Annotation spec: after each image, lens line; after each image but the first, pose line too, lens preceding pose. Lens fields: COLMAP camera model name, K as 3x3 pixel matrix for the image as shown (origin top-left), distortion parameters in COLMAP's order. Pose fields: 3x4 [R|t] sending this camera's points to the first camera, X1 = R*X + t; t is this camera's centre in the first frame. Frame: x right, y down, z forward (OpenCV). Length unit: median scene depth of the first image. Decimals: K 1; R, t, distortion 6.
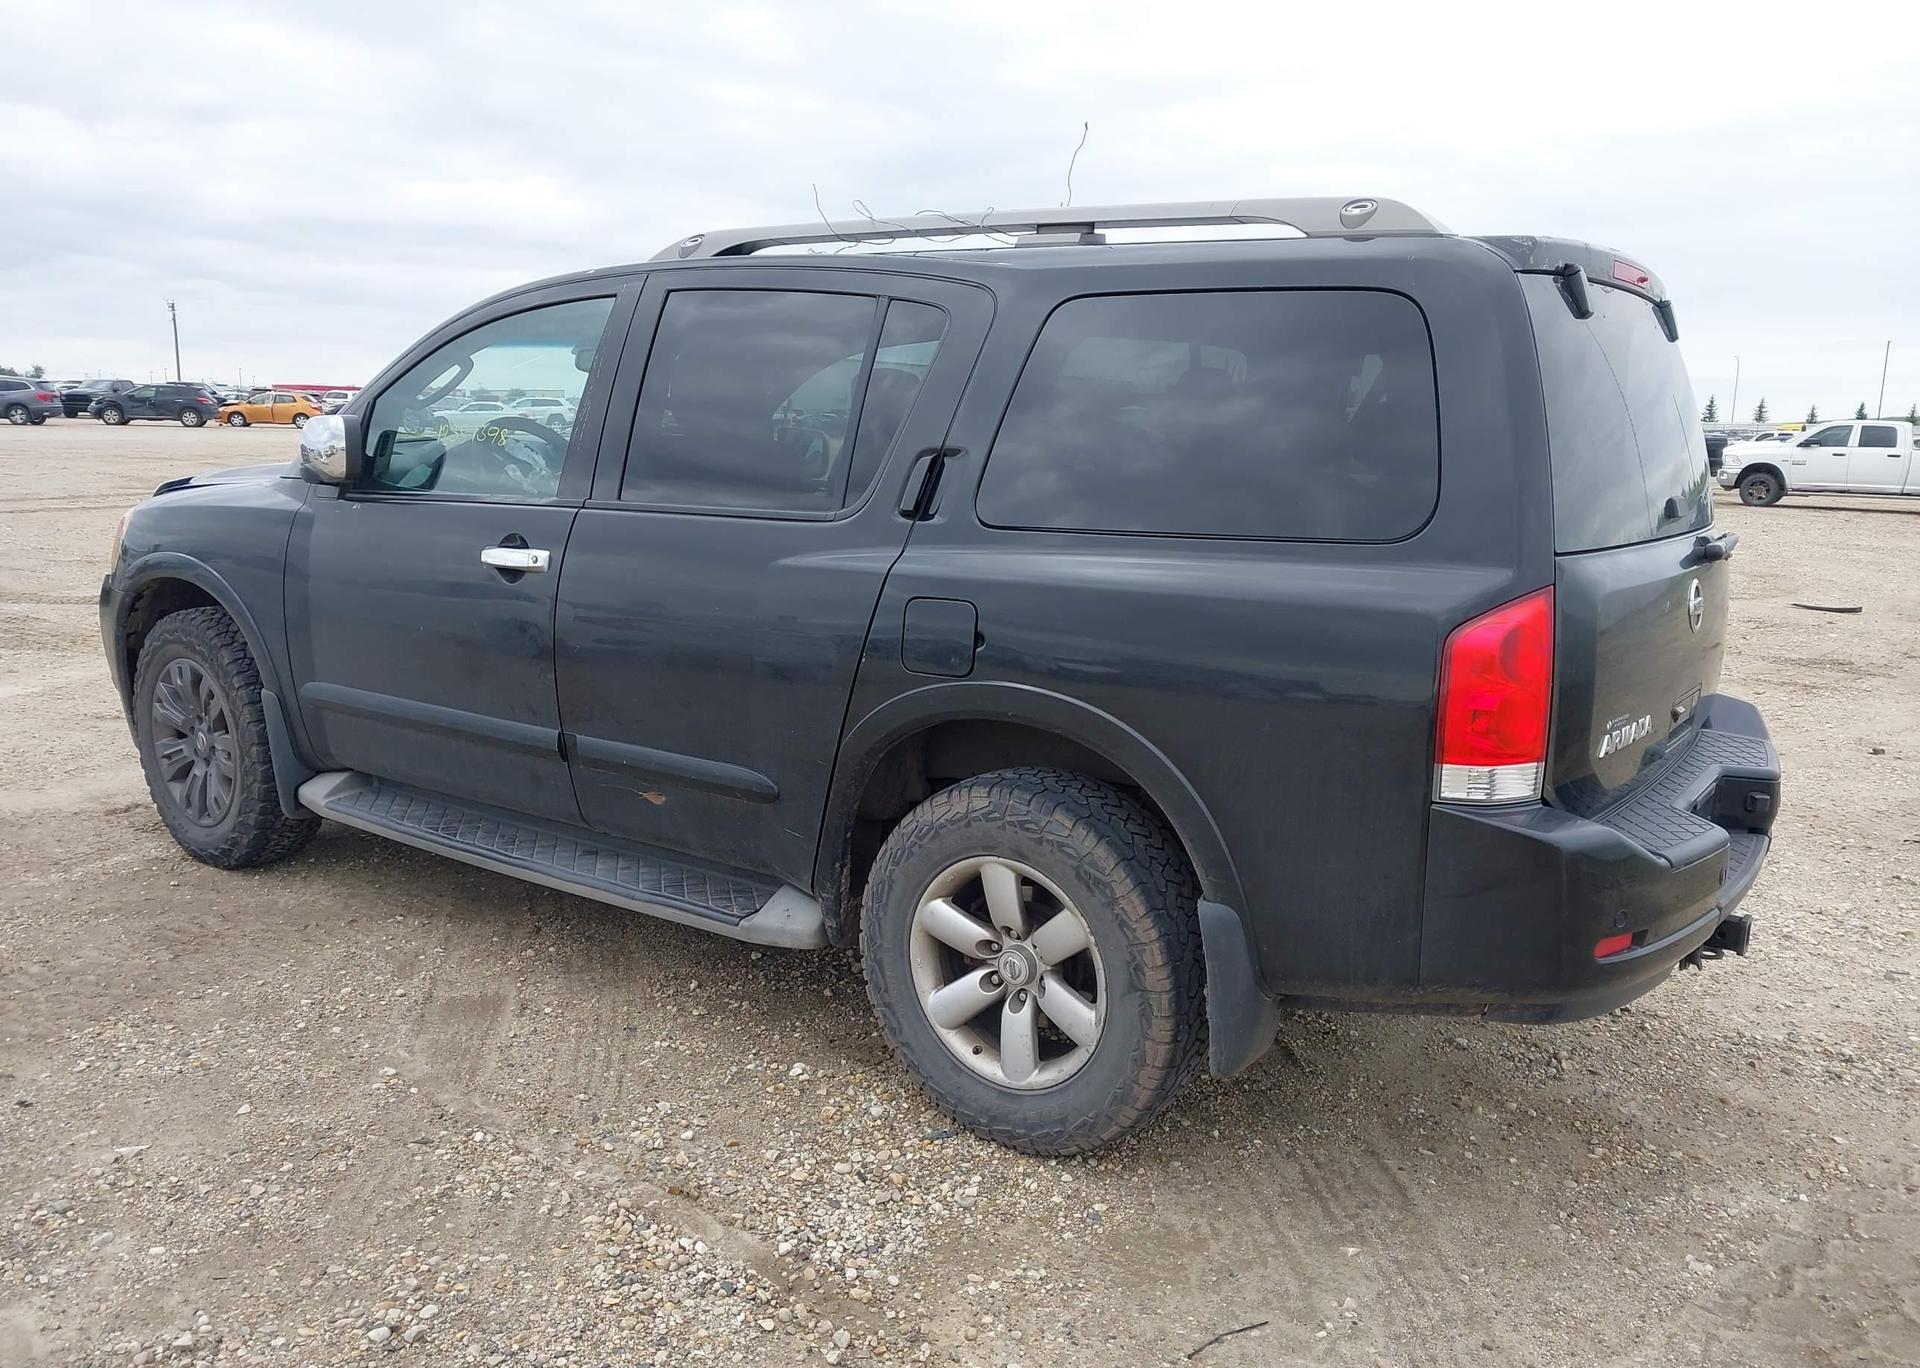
lens RADIAL K [[1512.6, 0, 960.0], [0, 1512.6, 684.0], [0, 0, 1]] dist [0.051736, -0.065718]
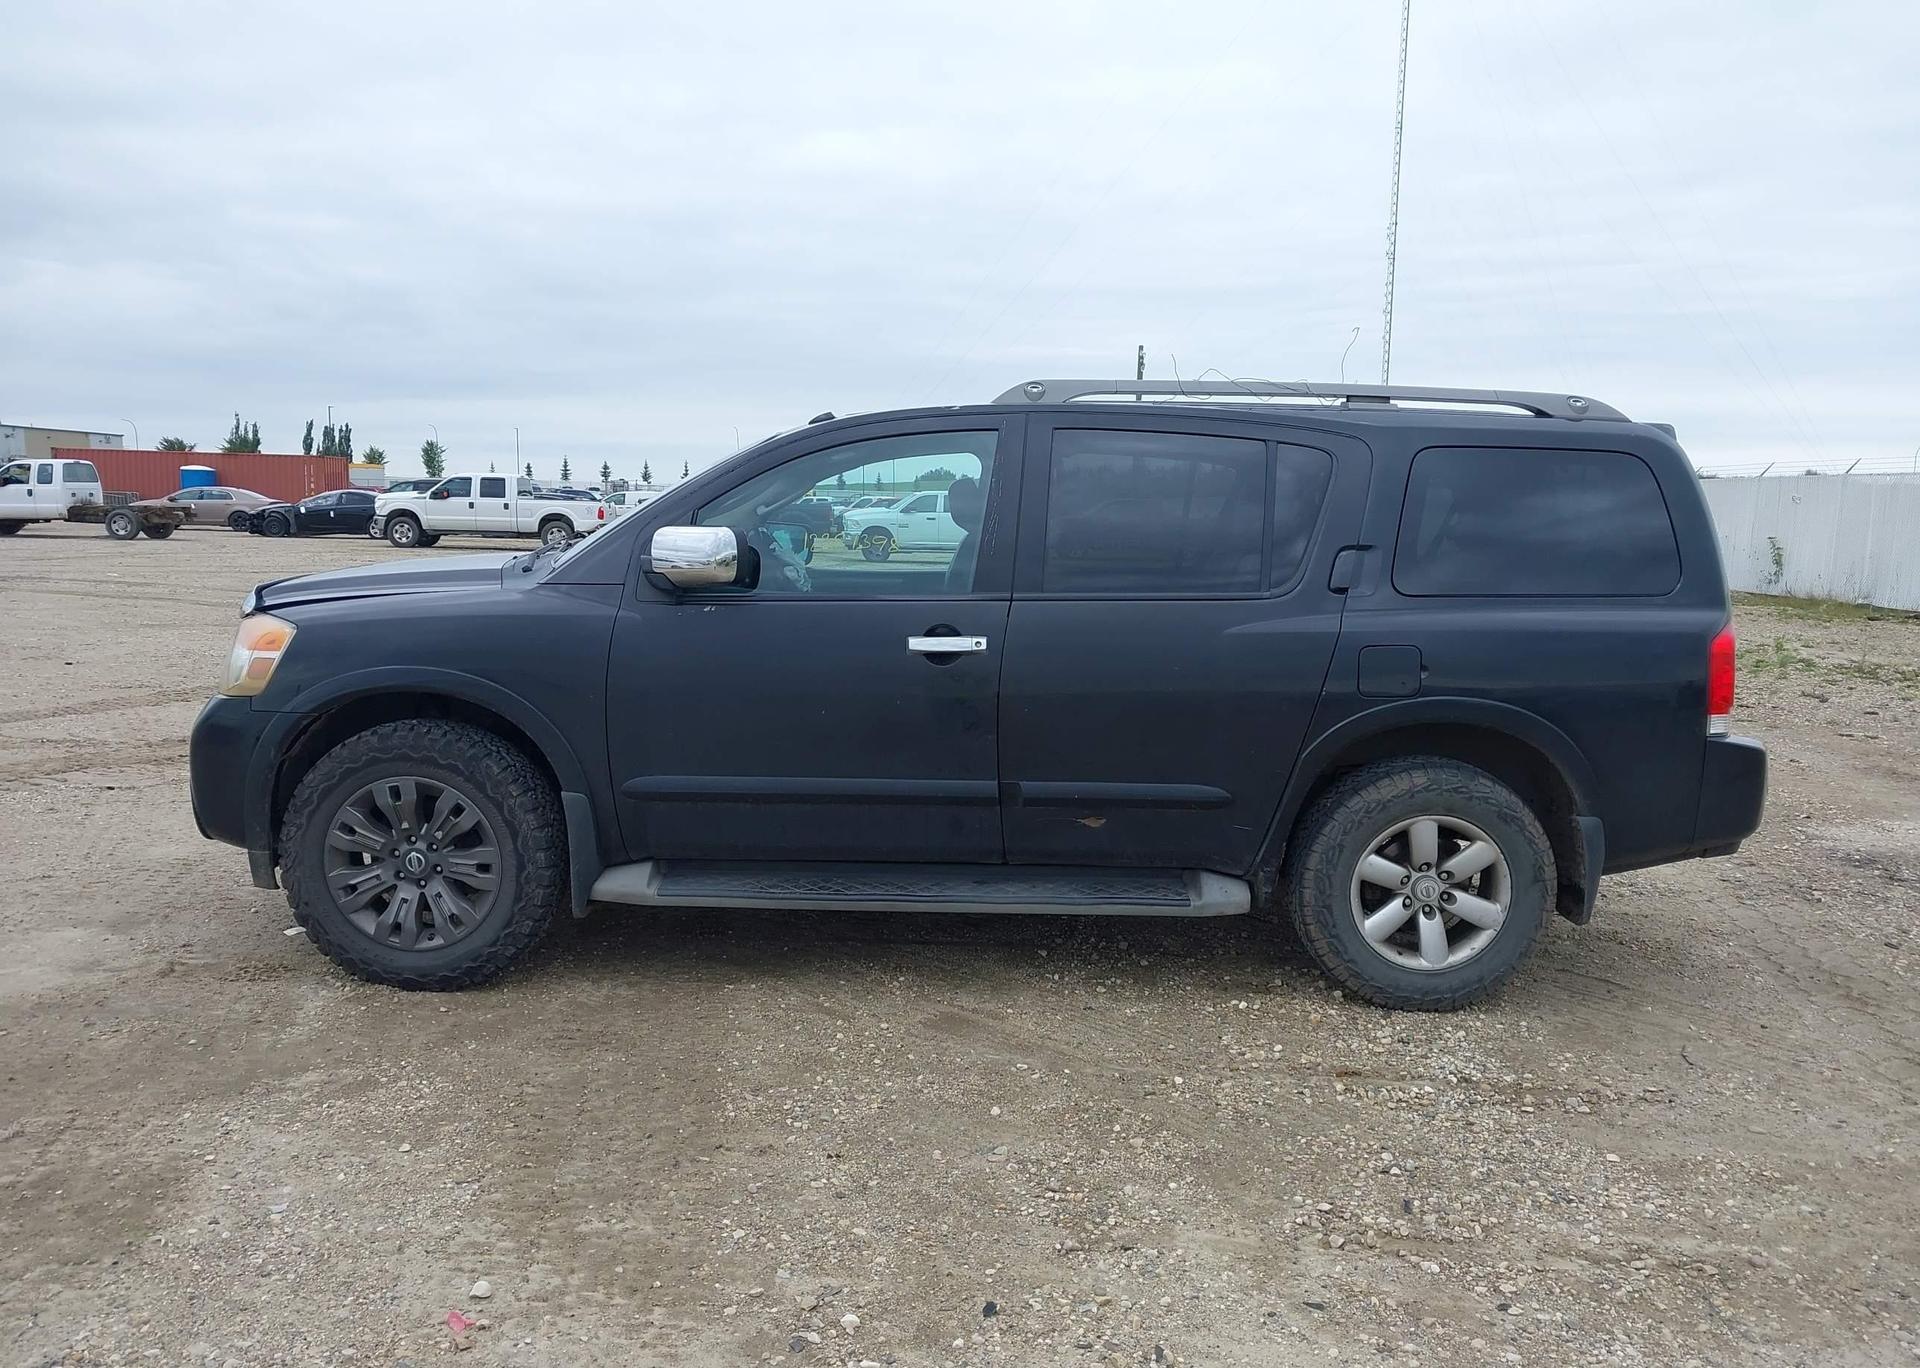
lens RADIAL K [[1512.6, 0, 960.0], [0, 1512.6, 684.0], [0, 0, 1]] dist [0.051736, -0.065718]
pose [[0.810766, -0.077117, 0.580268, -1.174782], [0.100082, 0.994950, -0.007609, -0.048904], [-0.576751, 0.064244, 0.814390, 0.029527]]
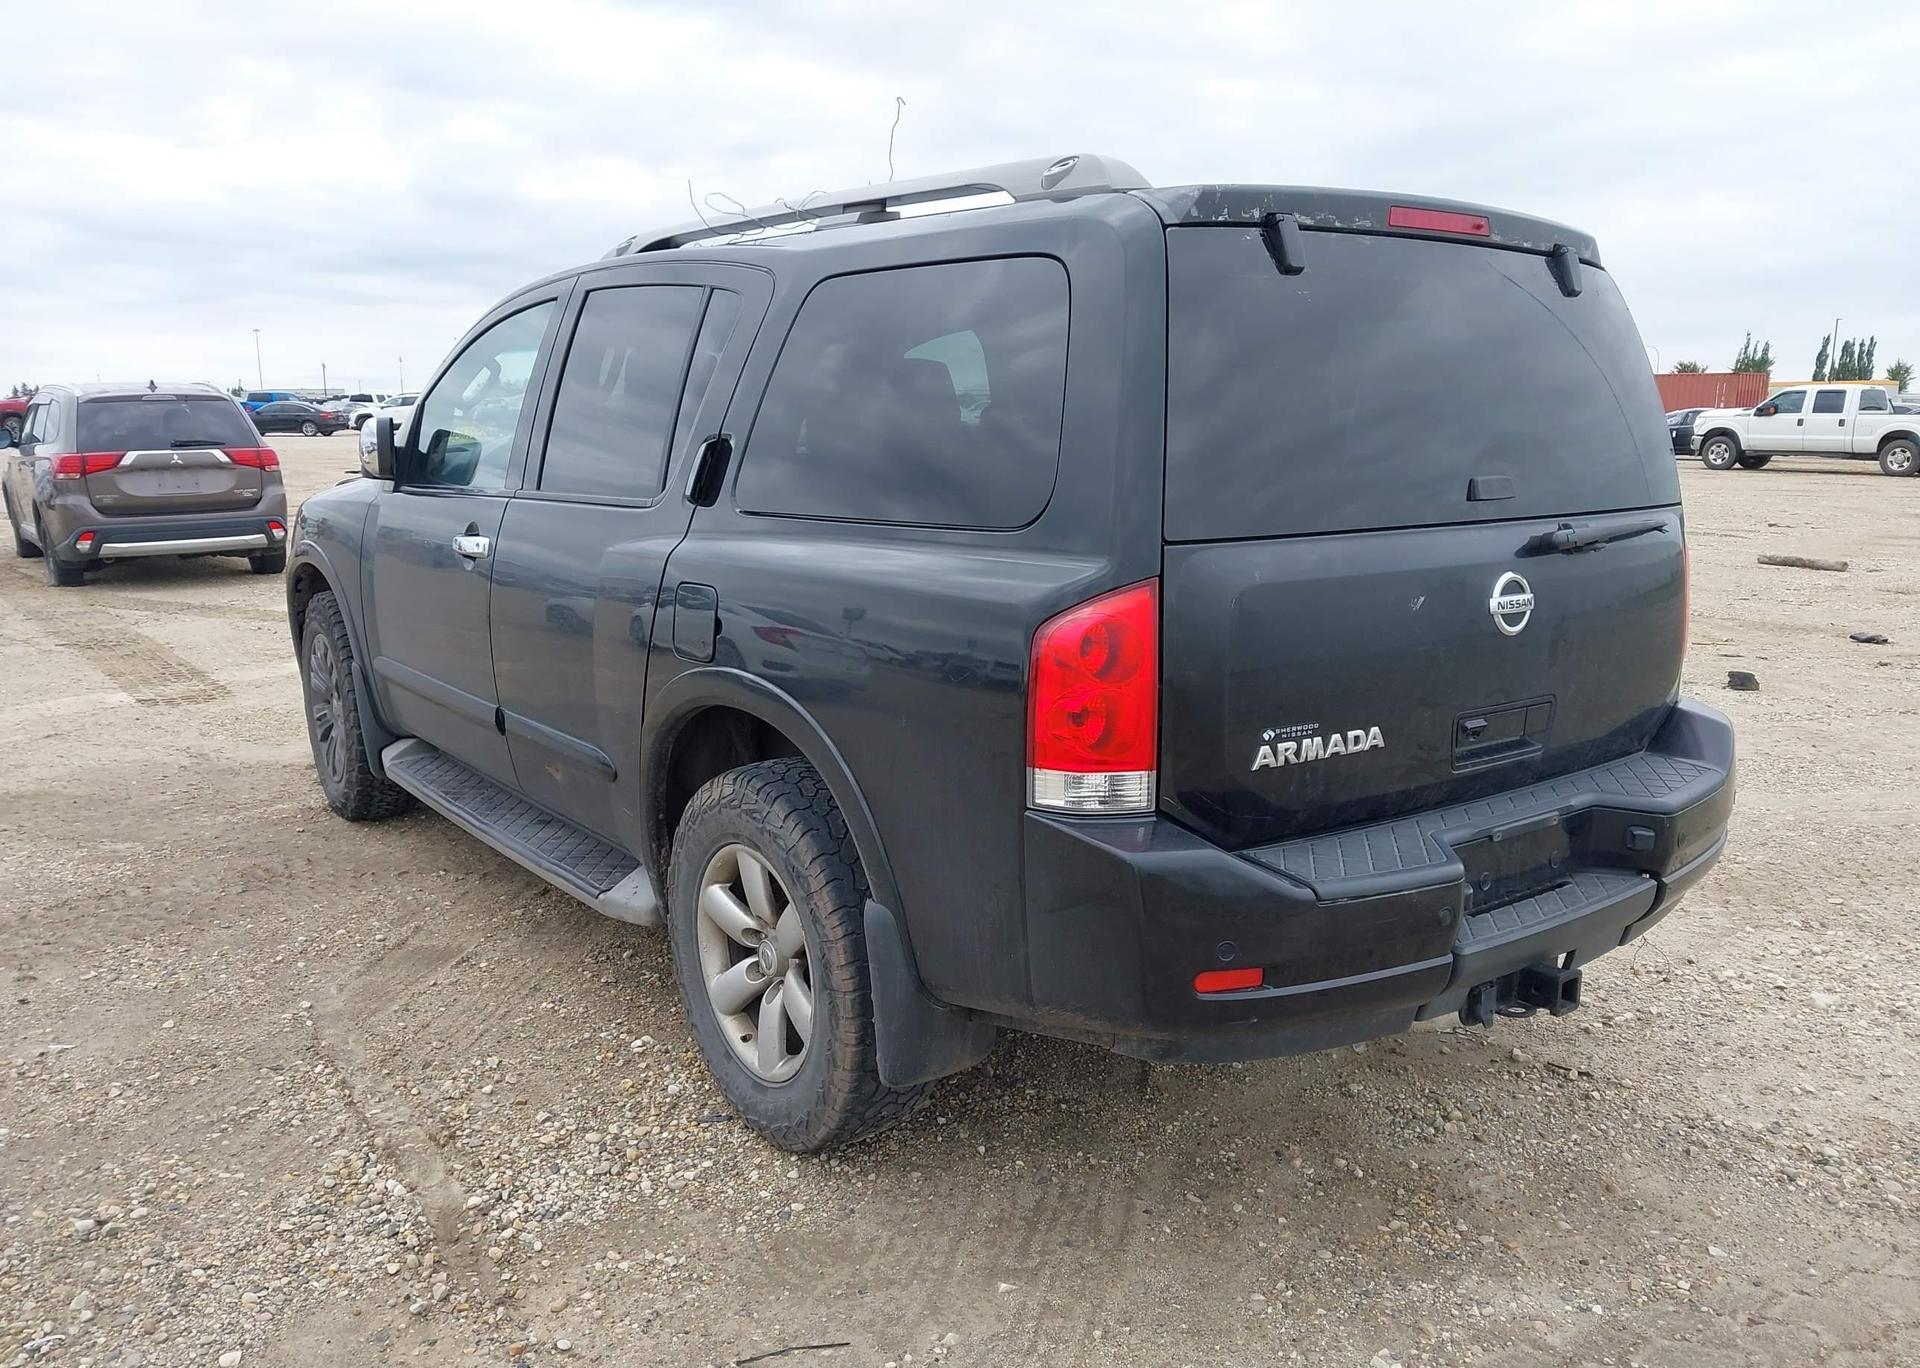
lens RADIAL K [[1512.6, 0, 960.0], [0, 1512.6, 684.0], [0, 0, 1]] dist [0.051736, -0.065718]
pose [[0.953650, 0.031919, -0.299221, 0.439287], [-0.031369, 0.999486, 0.006641, -0.002246], [0.299279, 0.003053, 0.954161, 0.087797]]
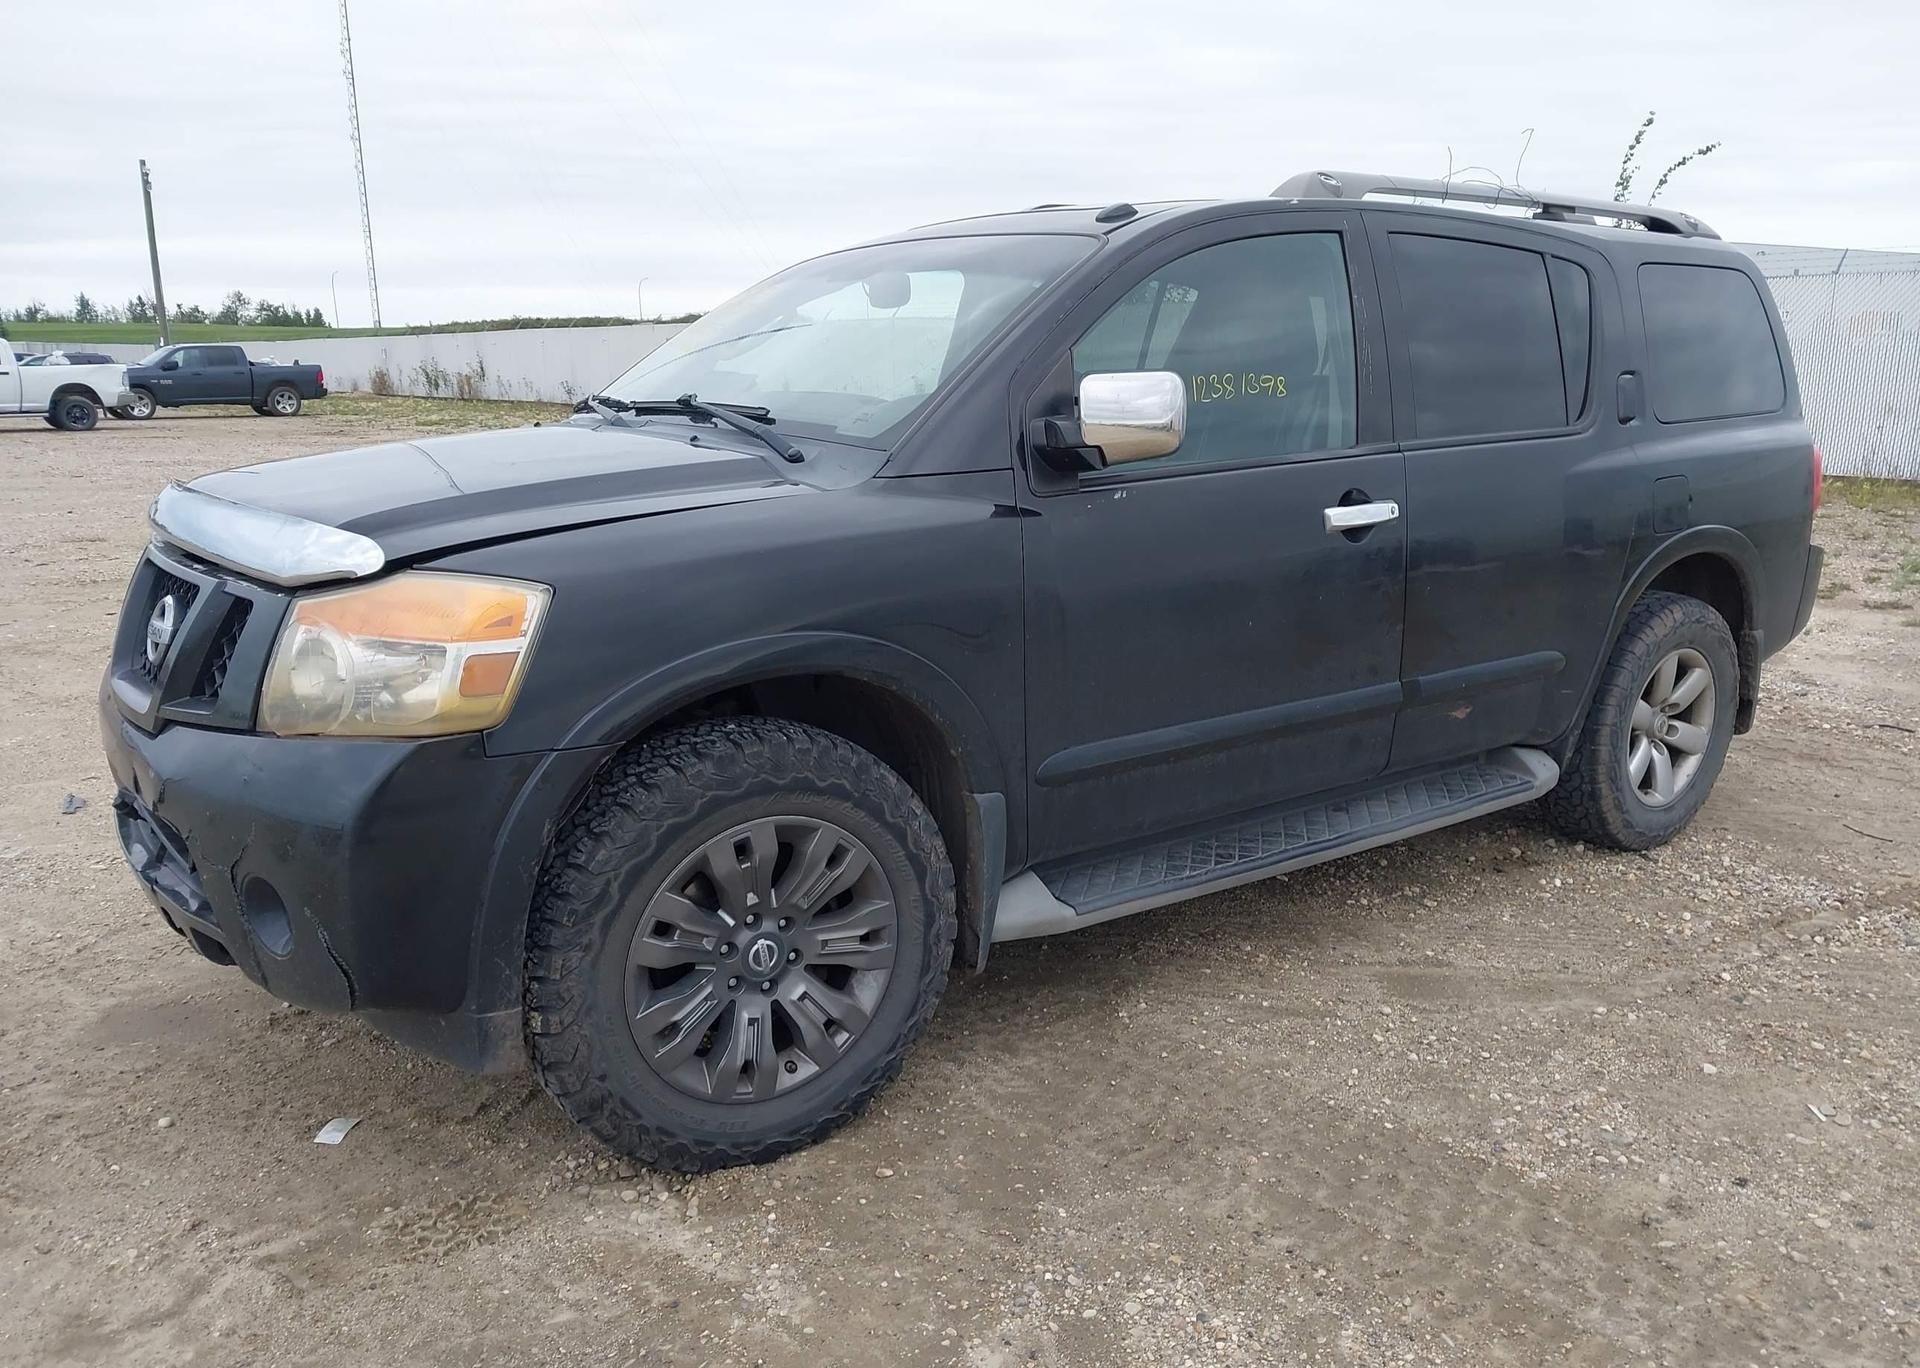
lens RADIAL K [[1512.6, 0, 960.0], [0, 1512.6, 684.0], [0, 0, 1]] dist [0.051736, -0.065718]
pose [[0.300378, -0.227431, 0.926309, -1.508173], [0.176287, 0.967663, 0.180419, -0.233008], [-0.937388, 0.109103, 0.330758, 1.122667]]
